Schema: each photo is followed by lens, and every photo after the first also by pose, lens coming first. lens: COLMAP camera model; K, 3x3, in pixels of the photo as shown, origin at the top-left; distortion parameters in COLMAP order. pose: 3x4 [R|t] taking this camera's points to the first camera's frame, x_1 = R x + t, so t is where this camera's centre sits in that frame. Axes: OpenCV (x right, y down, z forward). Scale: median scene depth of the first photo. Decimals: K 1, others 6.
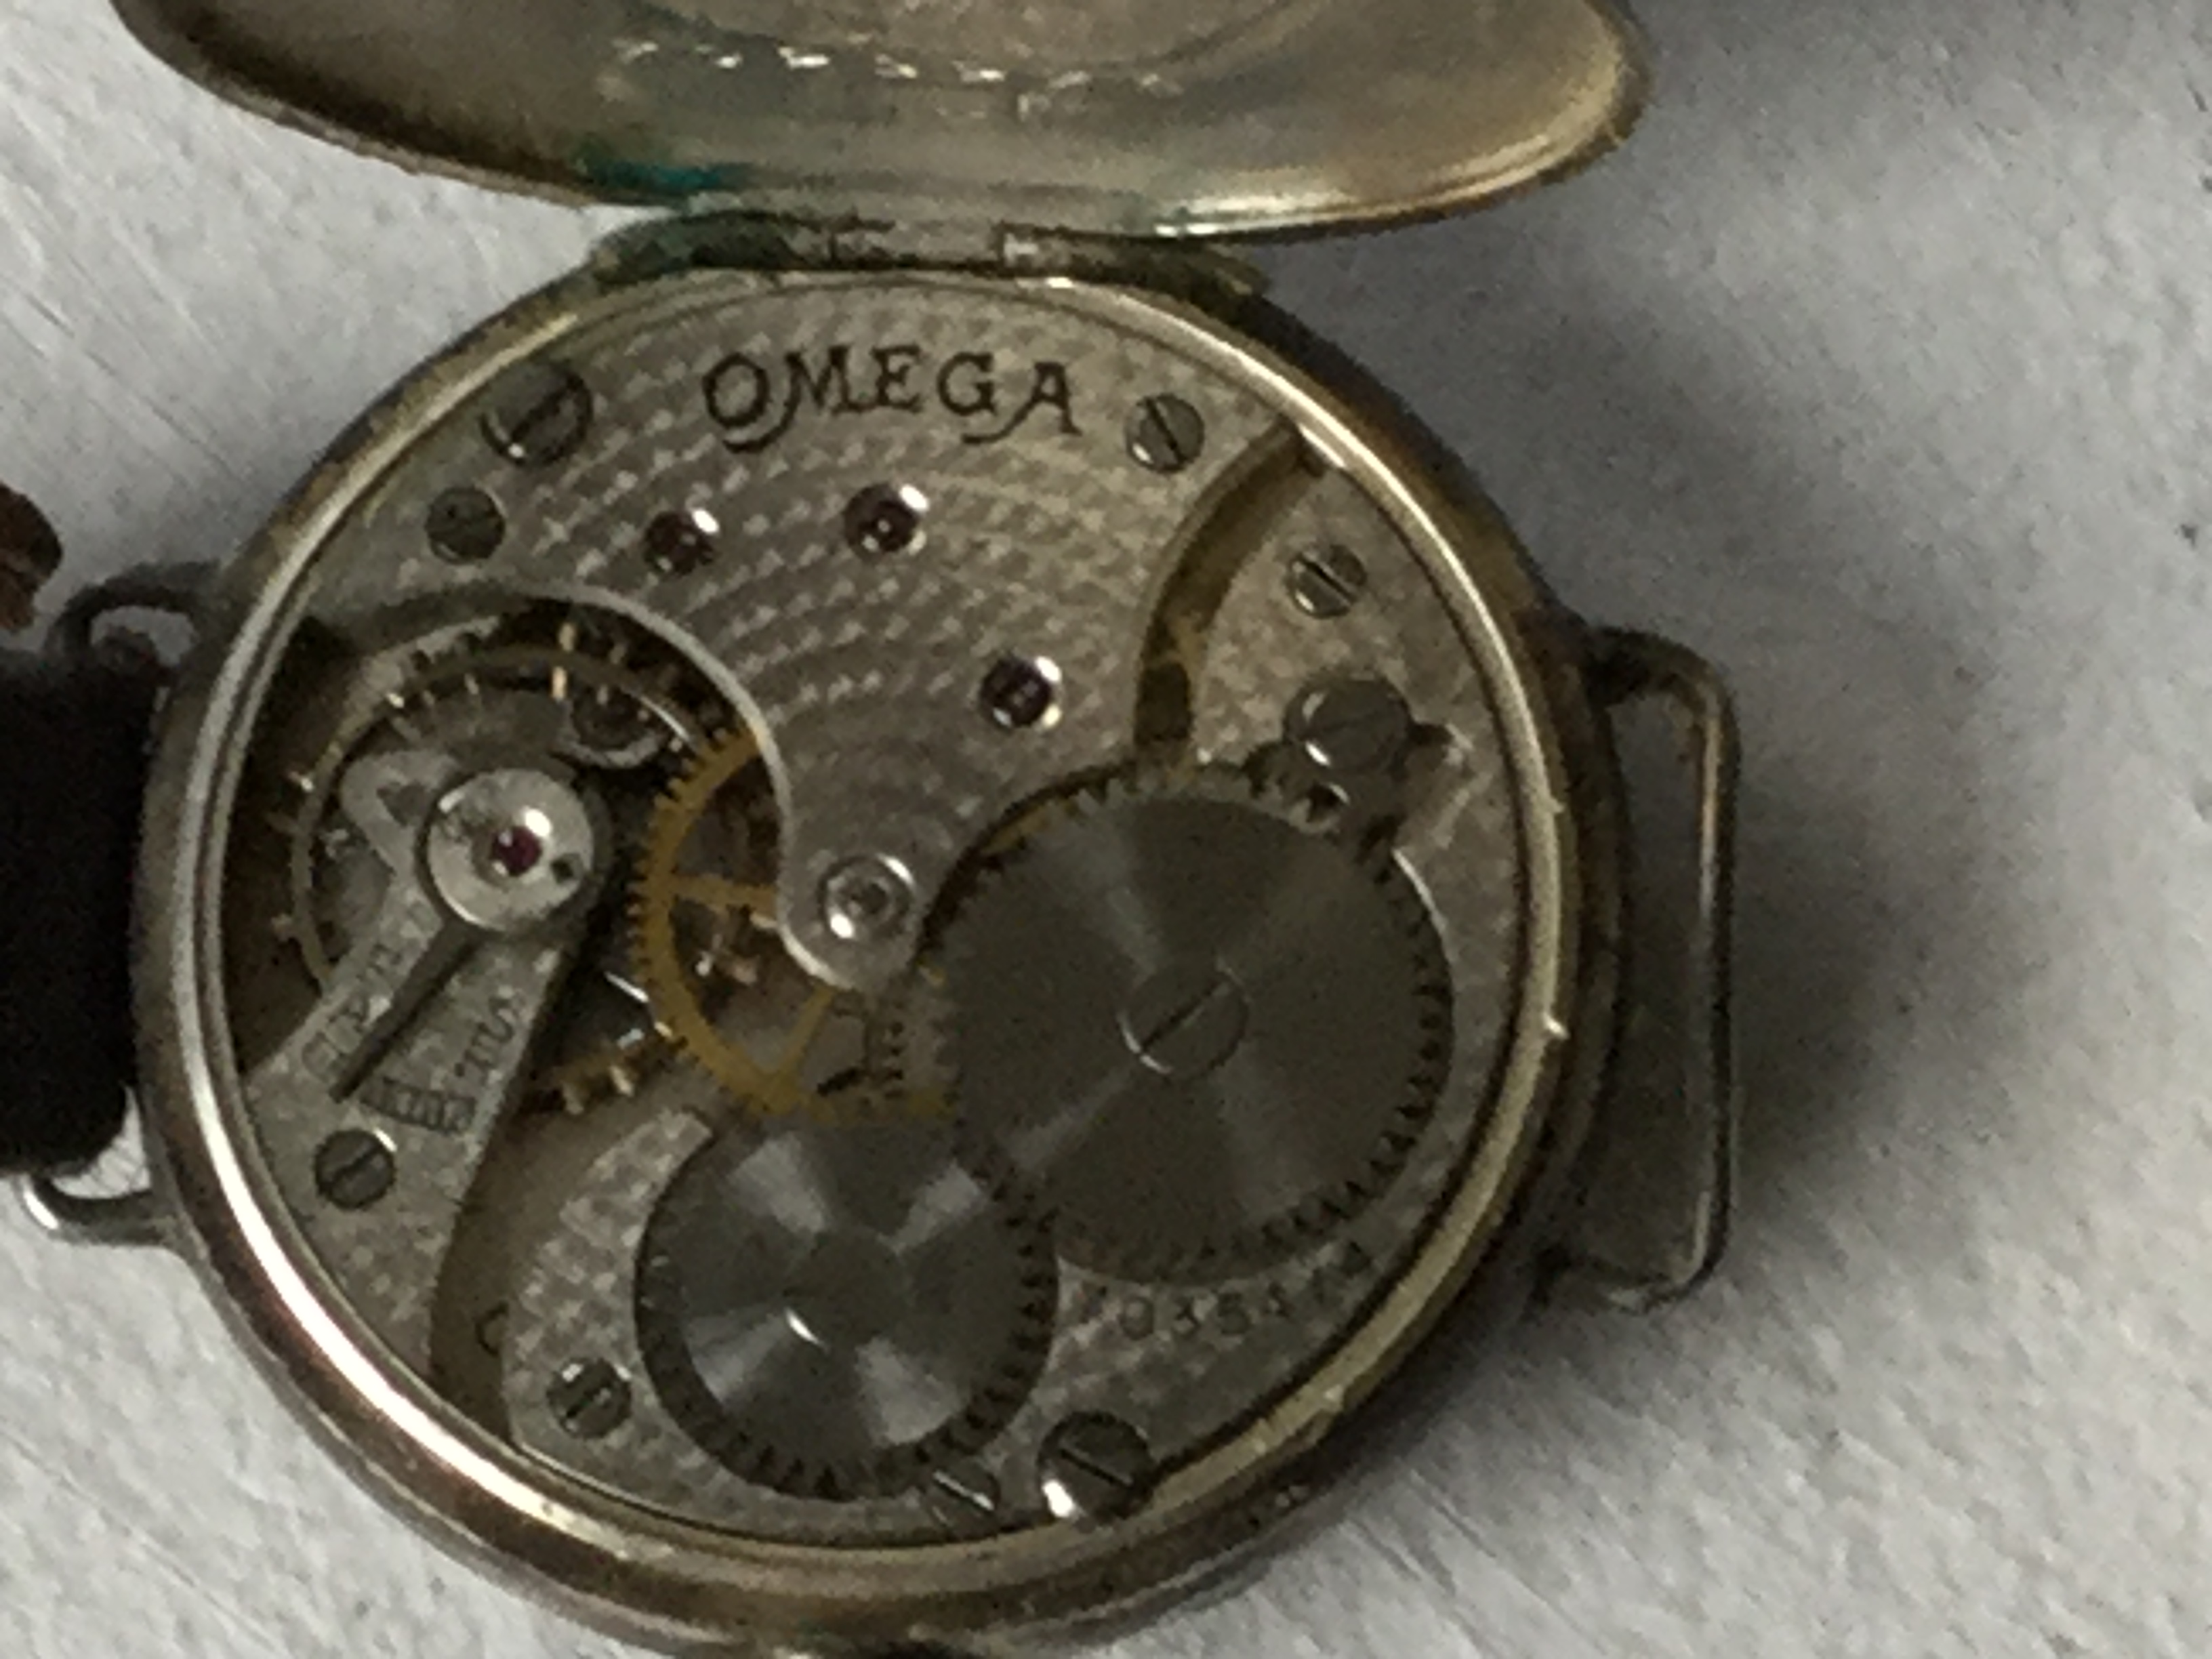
lens RADIAL K [[10106.4, 0, 1106.0], [0, 10106.4, 829.5], [0, 0, 1]] dist [0.049560, 1.426997]
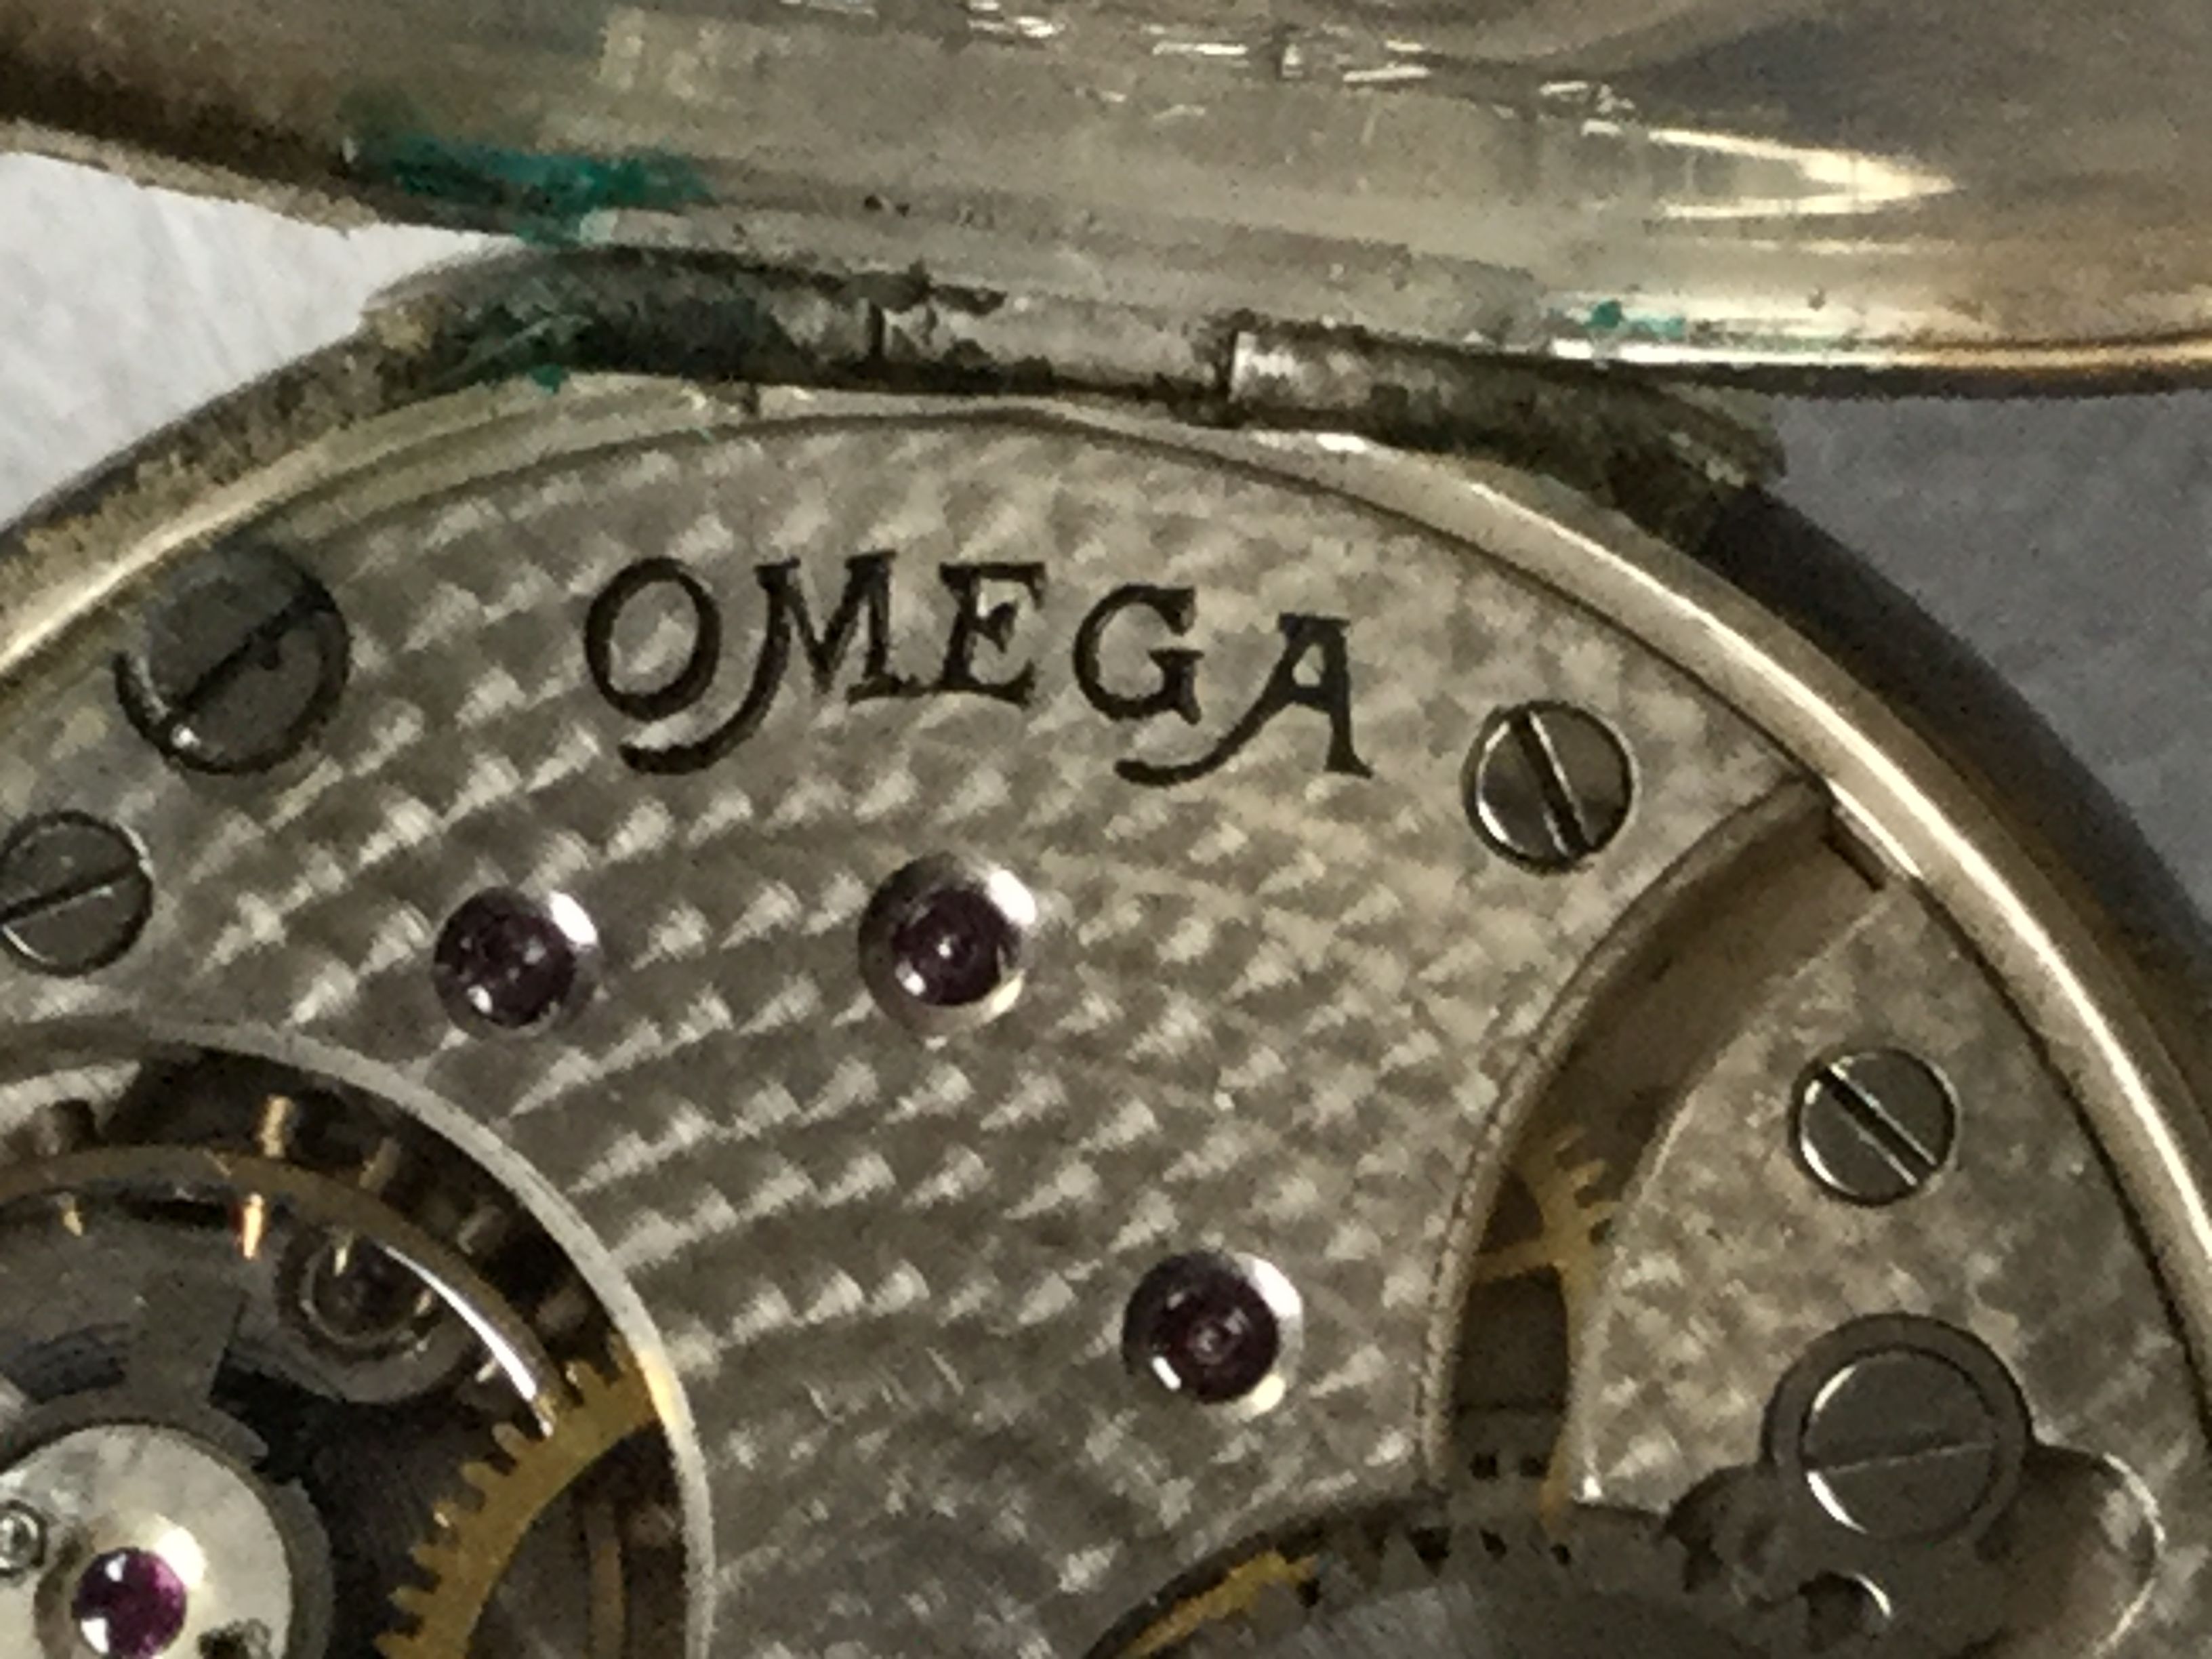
lens RADIAL K [[10184.4, 0, 1106.0], [0, 10184.4, 829.5], [0, 0, 1]] dist [-0.008019, 6.572680]
pose [[0.998257, 0.058544, -0.007437, -0.011153], [-0.057461, 0.992958, 0.103595, -0.085534], [0.013450, -0.102988, 0.994592, 0.522578]]
